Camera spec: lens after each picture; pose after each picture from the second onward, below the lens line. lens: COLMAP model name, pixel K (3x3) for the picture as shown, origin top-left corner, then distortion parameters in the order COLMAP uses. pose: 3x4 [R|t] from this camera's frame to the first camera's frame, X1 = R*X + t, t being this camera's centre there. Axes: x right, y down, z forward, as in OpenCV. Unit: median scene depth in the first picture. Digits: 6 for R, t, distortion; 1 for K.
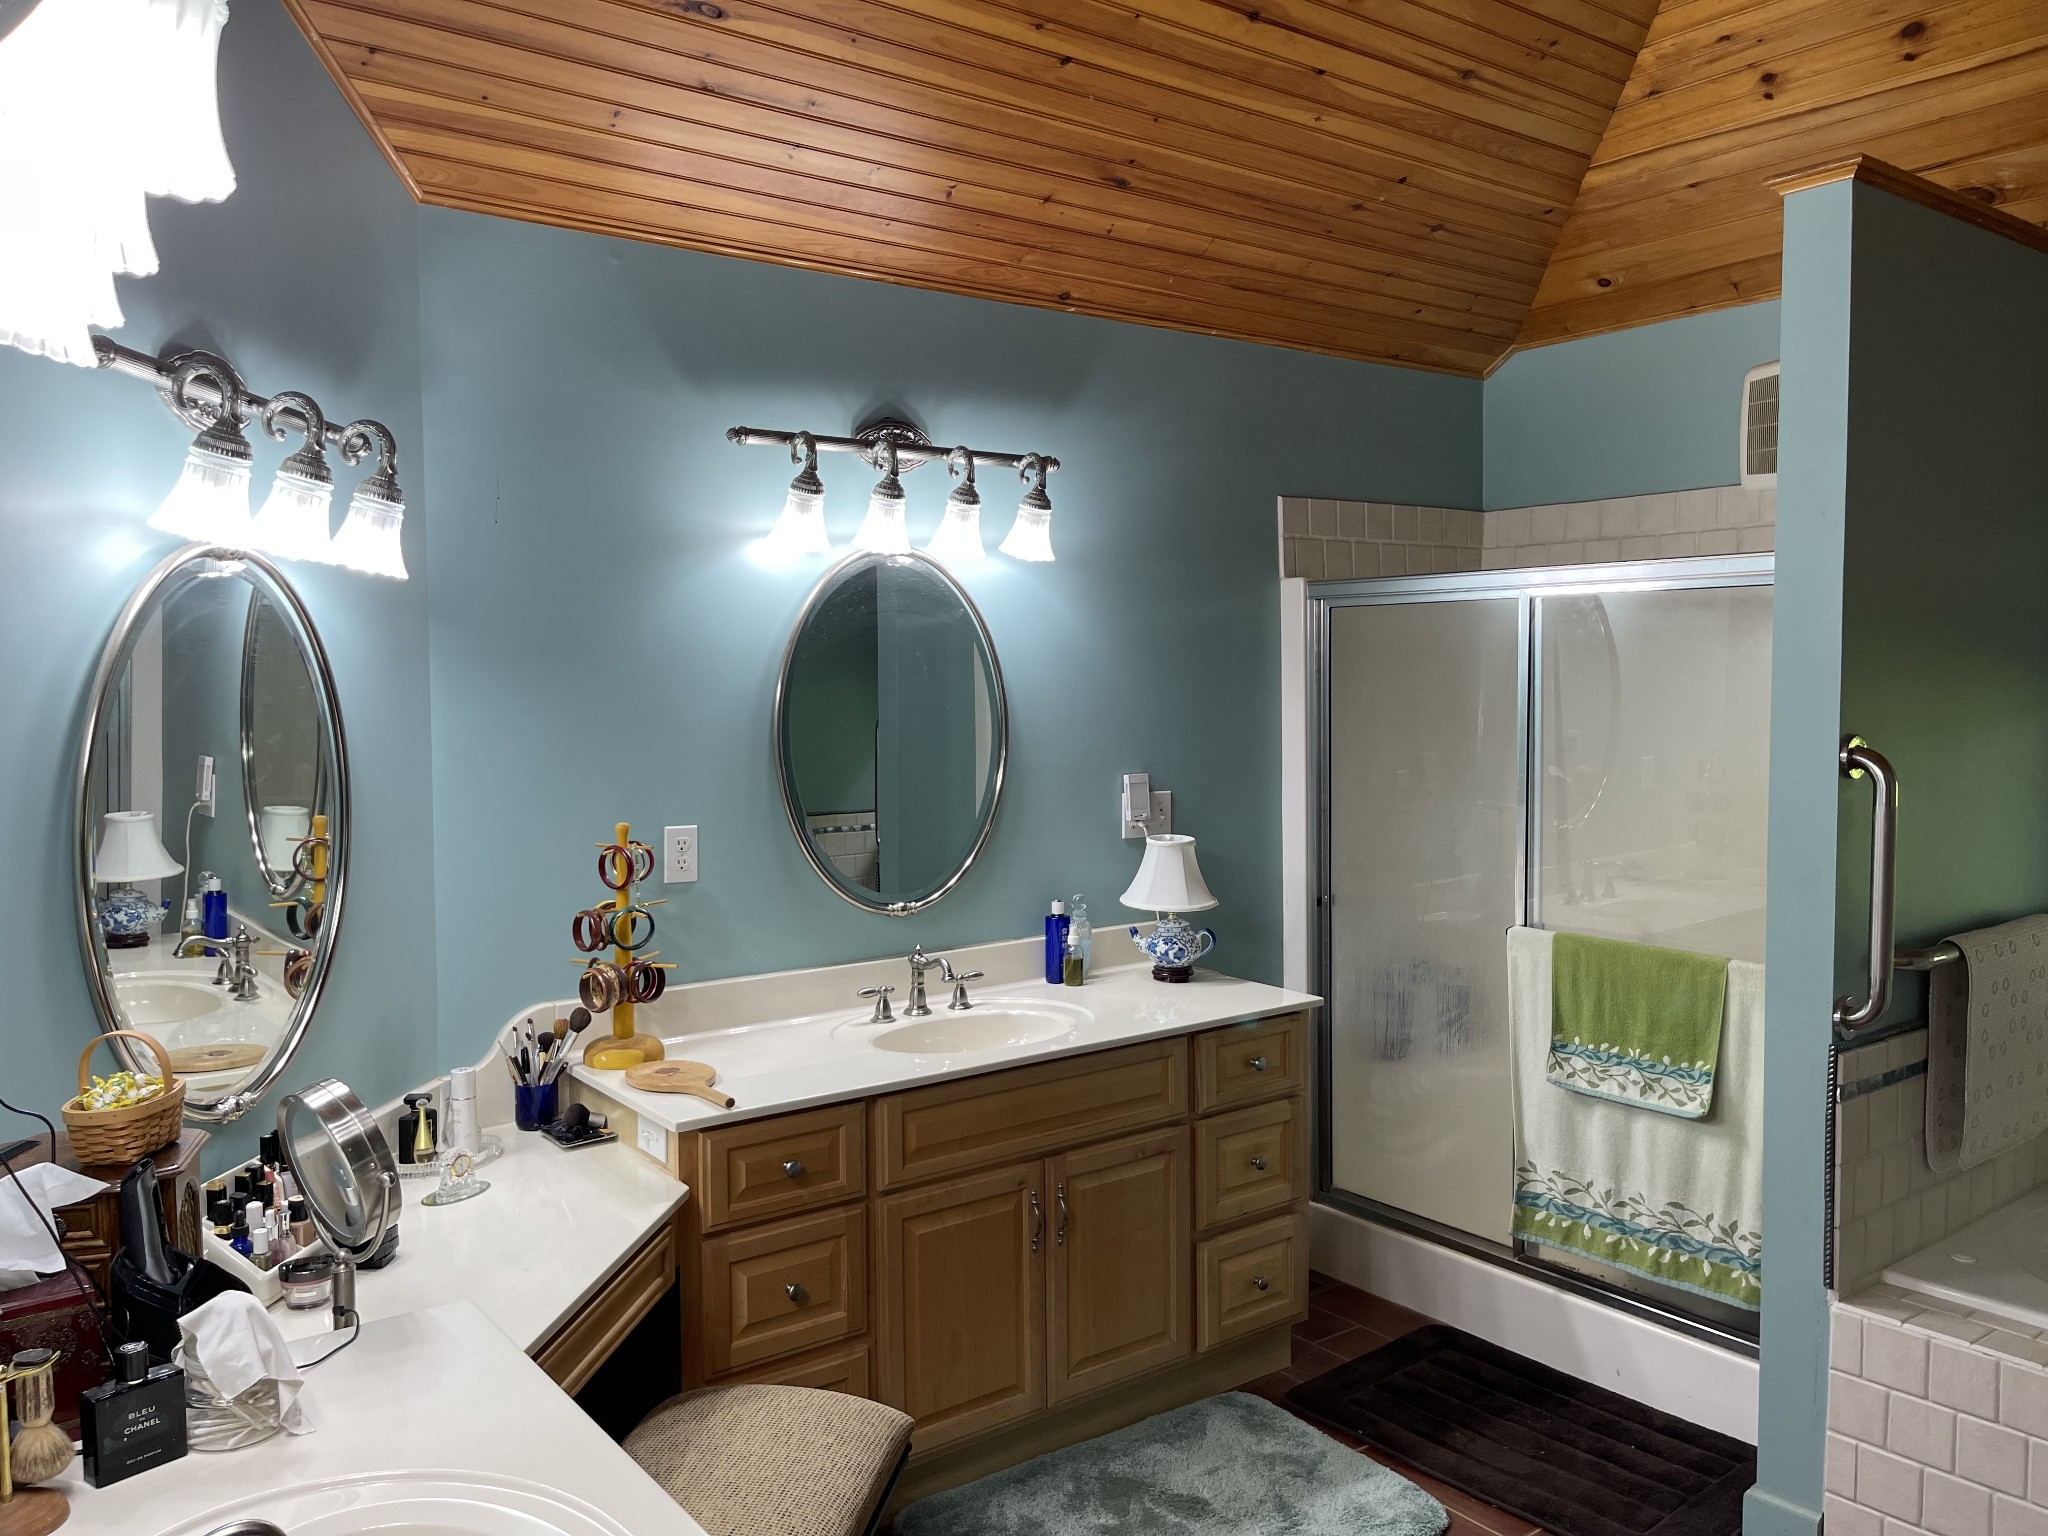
lens RADIAL K [[1516.3, 0, 1028.0], [0, 1516.3, 761.7], [0, 0, 1]] dist [0.060573, -0.085800]
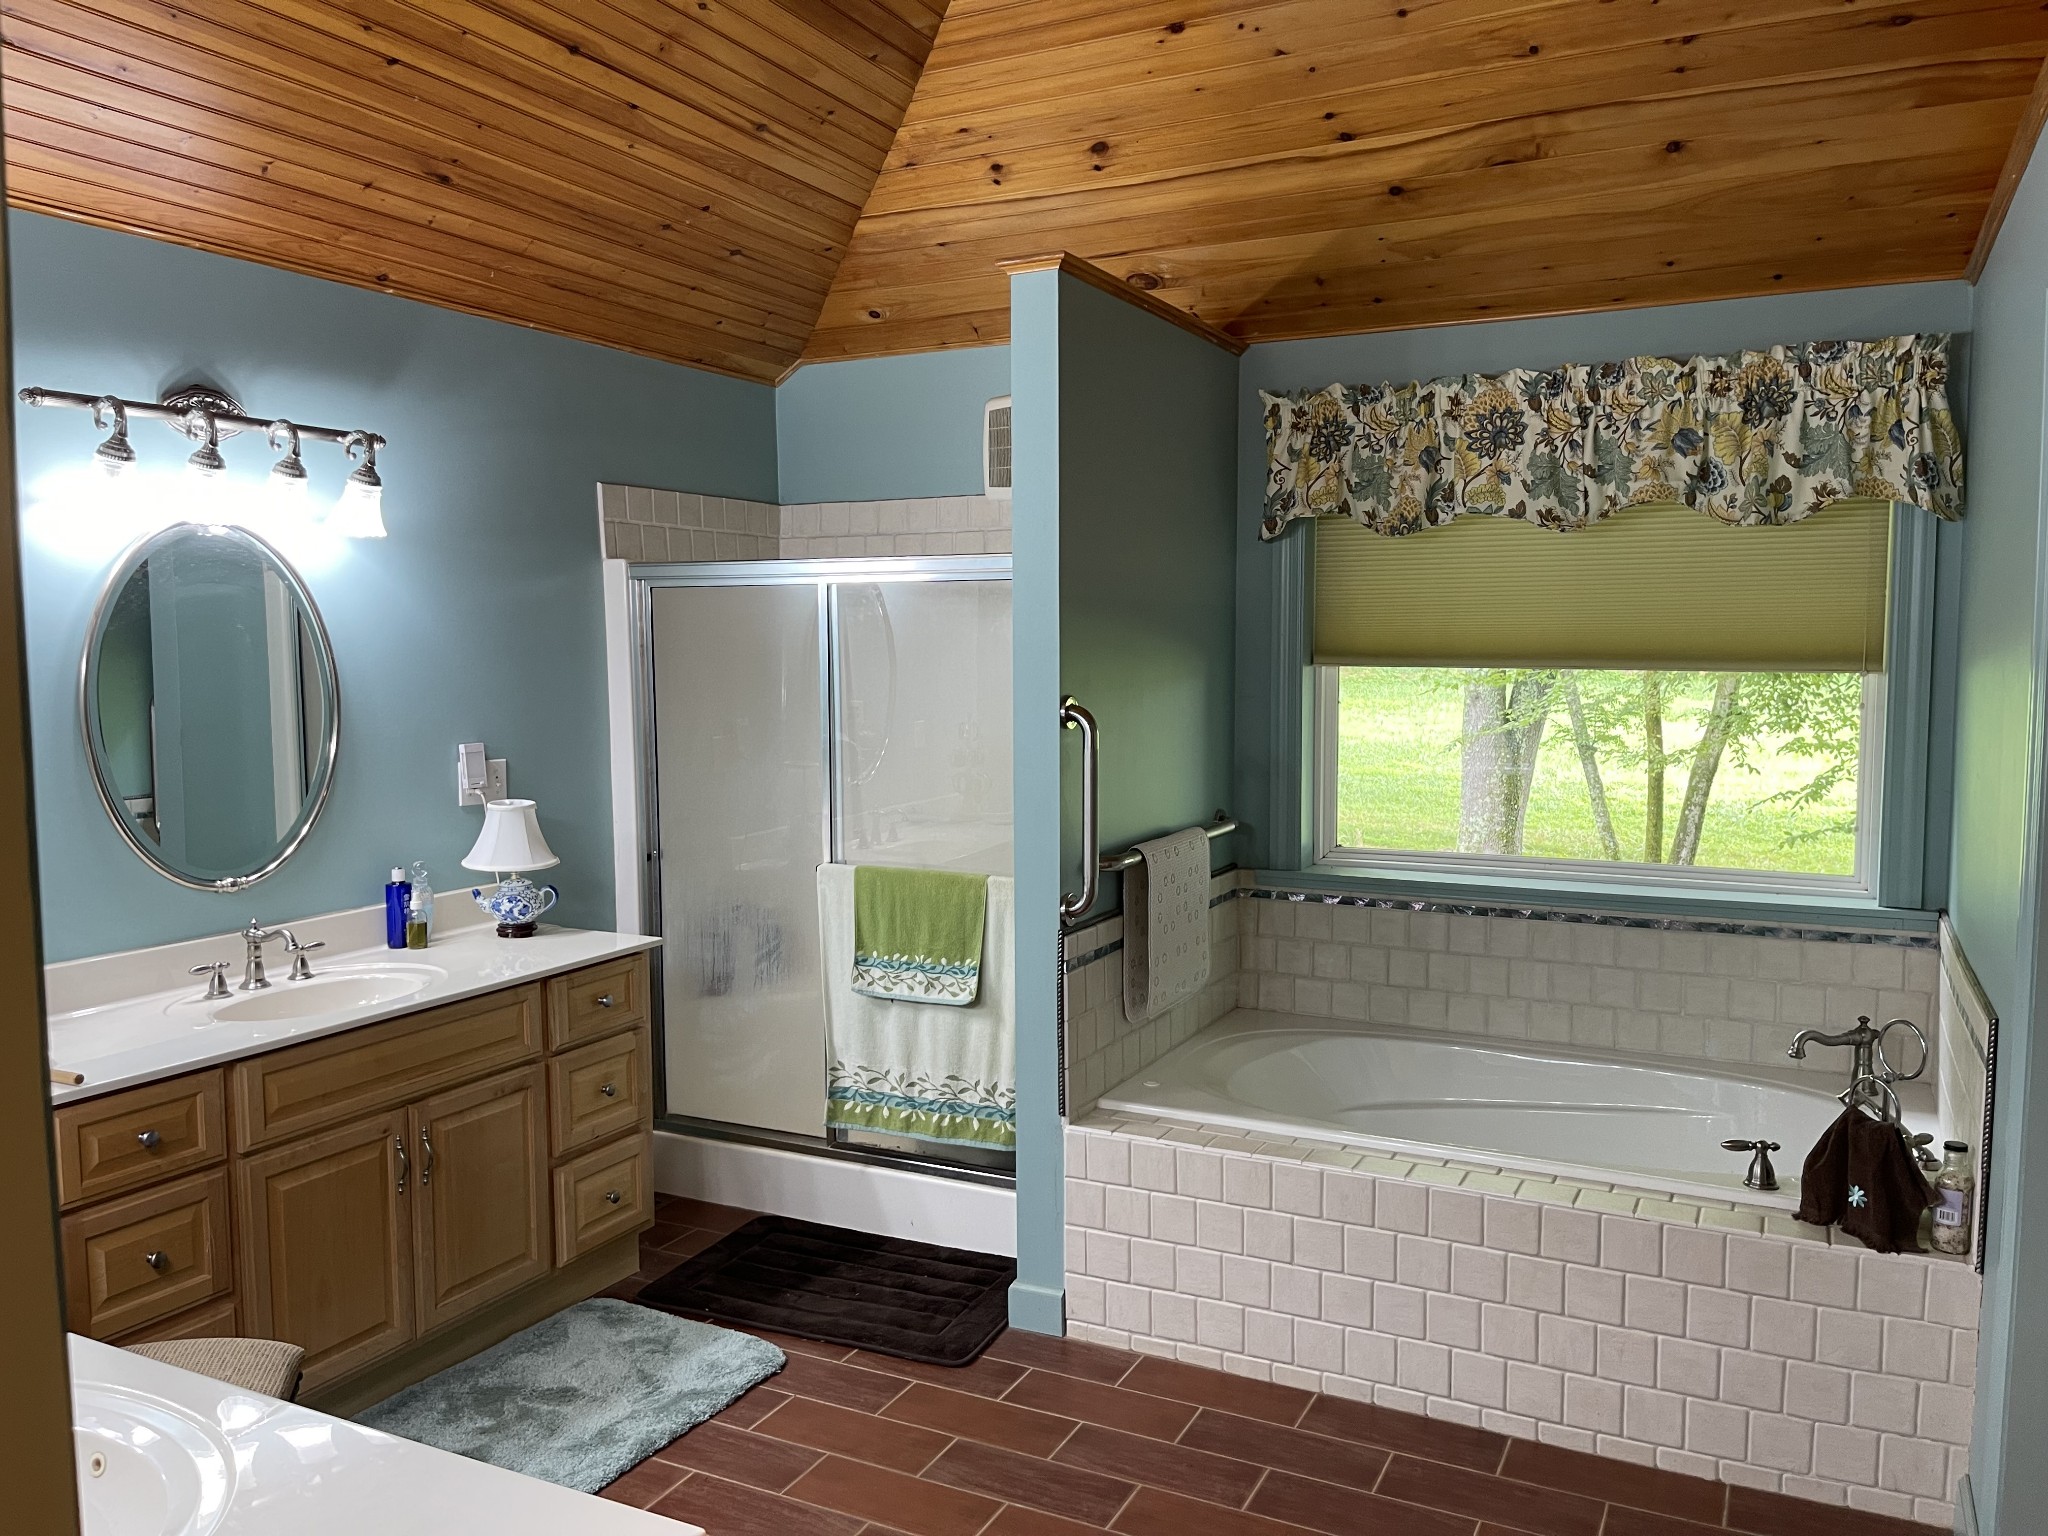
lens RADIAL K [[1516.3, 0, 1028.0], [0, 1516.3, 761.7], [0, 0, 1]] dist [0.060573, -0.085800]
pose [[0.894977, -0.031589, 0.444993, -0.061084], [0.025138, 0.999476, 0.020393, 0.009889], [-0.445404, -0.007065, 0.895302, -0.125031]]
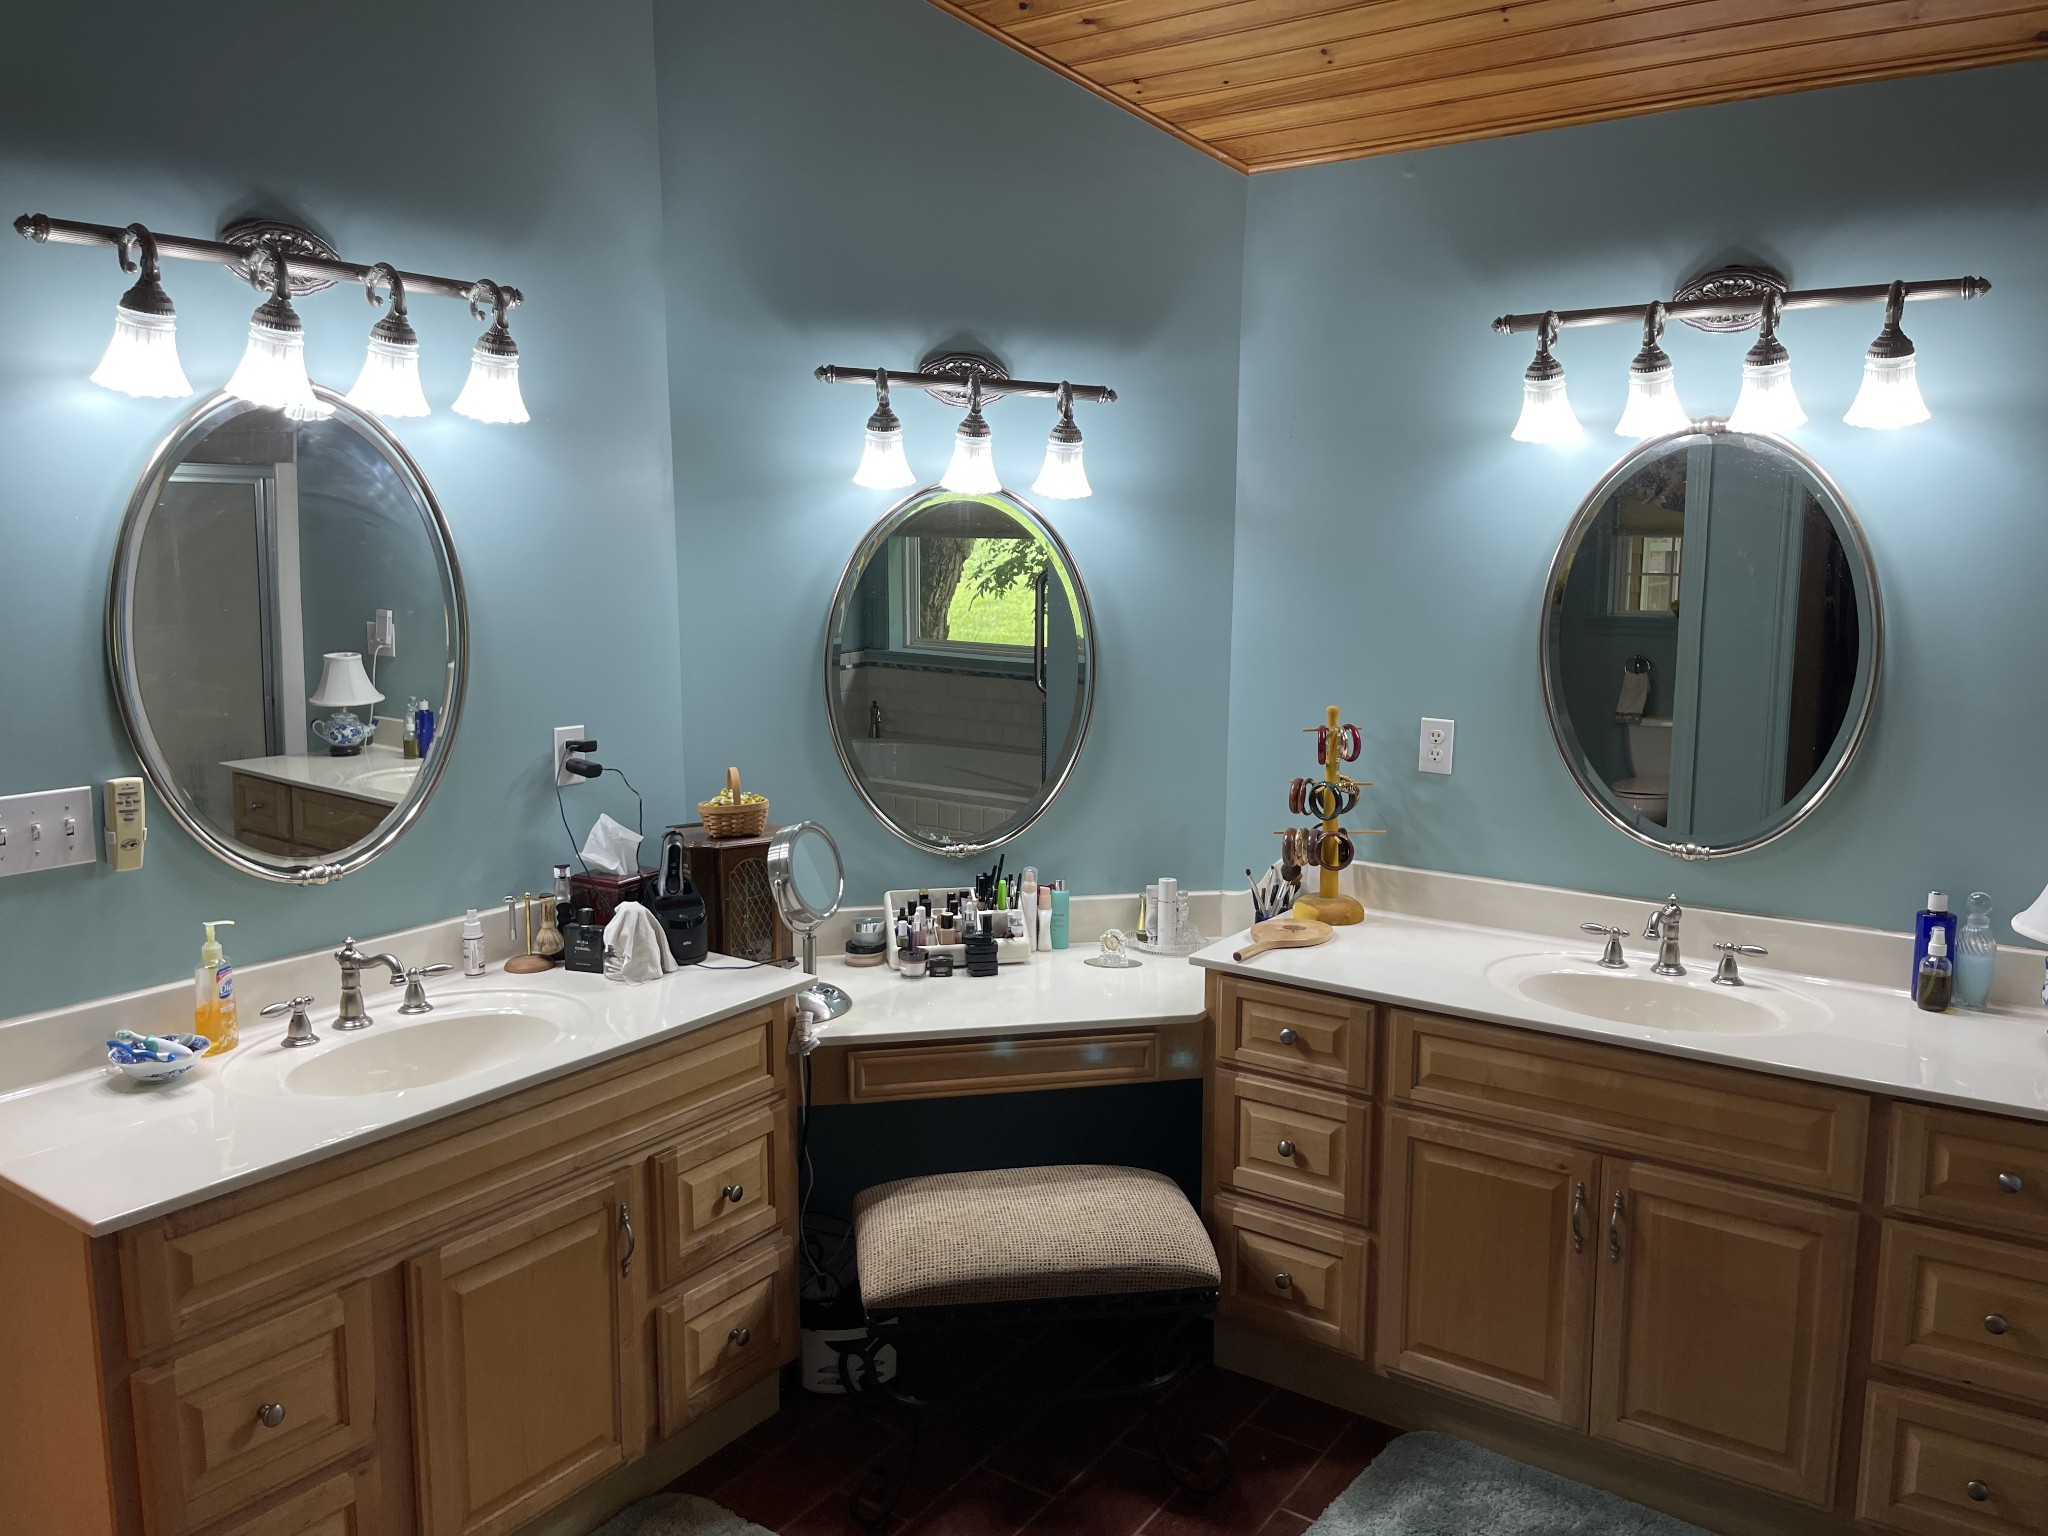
lens RADIAL K [[1516.3, 0, 1028.0], [0, 1516.3, 761.7], [0, 0, 1]] dist [0.060573, -0.085800]
pose [[0.320949, 0.140804, -0.936571, 0.601744], [-0.061617, 0.989896, 0.127706, -0.040955], [0.945090, 0.016722, 0.326382, 0.367232]]
